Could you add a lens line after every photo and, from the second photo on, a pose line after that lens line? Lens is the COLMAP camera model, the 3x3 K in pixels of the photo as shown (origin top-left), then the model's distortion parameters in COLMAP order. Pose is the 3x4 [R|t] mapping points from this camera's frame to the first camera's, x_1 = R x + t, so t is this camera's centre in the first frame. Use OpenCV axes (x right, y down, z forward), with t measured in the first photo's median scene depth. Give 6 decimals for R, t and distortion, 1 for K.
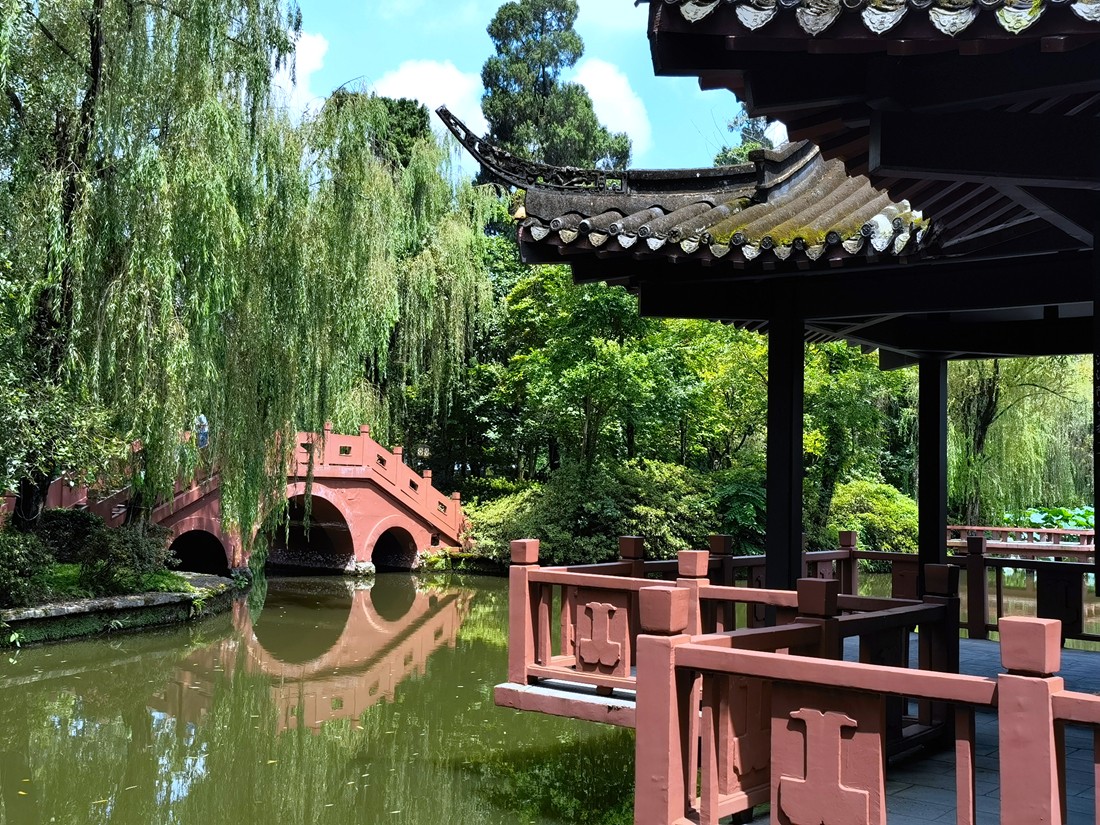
lens RADIAL K [[1314.9, 0, 553.1], [0, 1314.9, 410.0], [0, 0, 1]] dist [0.121735, 0.000000]
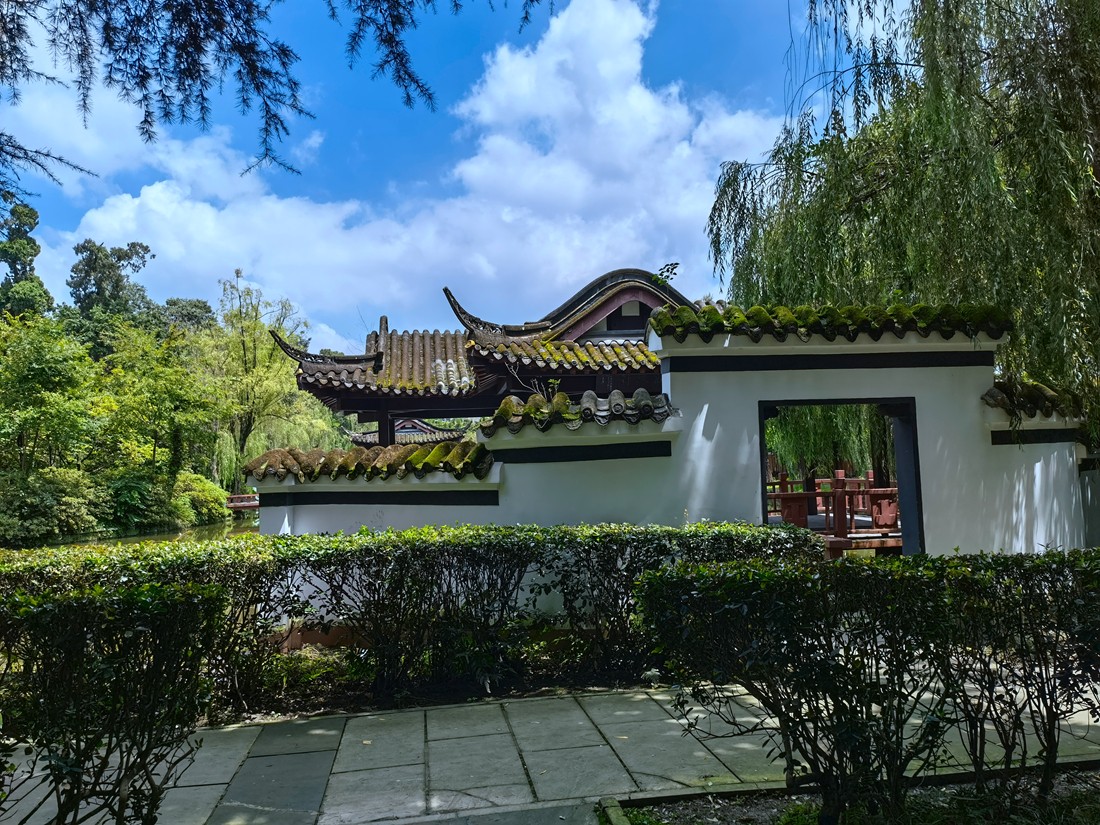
lens RADIAL K [[878.4, 0, 548.9], [0, 878.4, 411.8], [0, 0, 1]] dist [-0.007474, -0.004606]
pose [[0.728215, -0.014401, 0.685198, -0.230506], [0.021577, 0.999765, -0.001919, -0.014941], [-0.685009, 0.016181, 0.728355, -0.161426]]
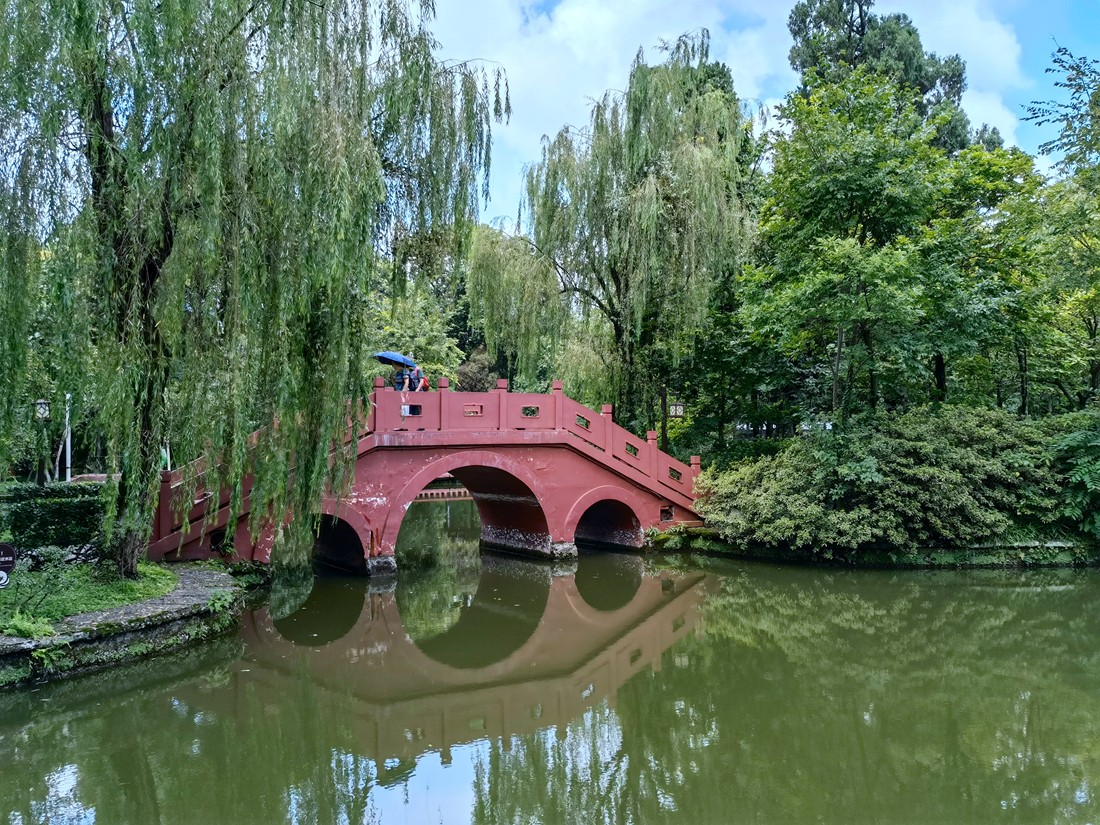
lens RADIAL K [[956.3, 0, 545.5], [0, 956.3, 412.1], [0, 0, 1]] dist [0.108183, 0.002744]
pose [[0.903446, -0.054157, -0.425267, 0.108444], [0.063719, 0.997934, 0.008281, 0.025115], [0.423940, -0.034579, 0.905030, 0.430518]]
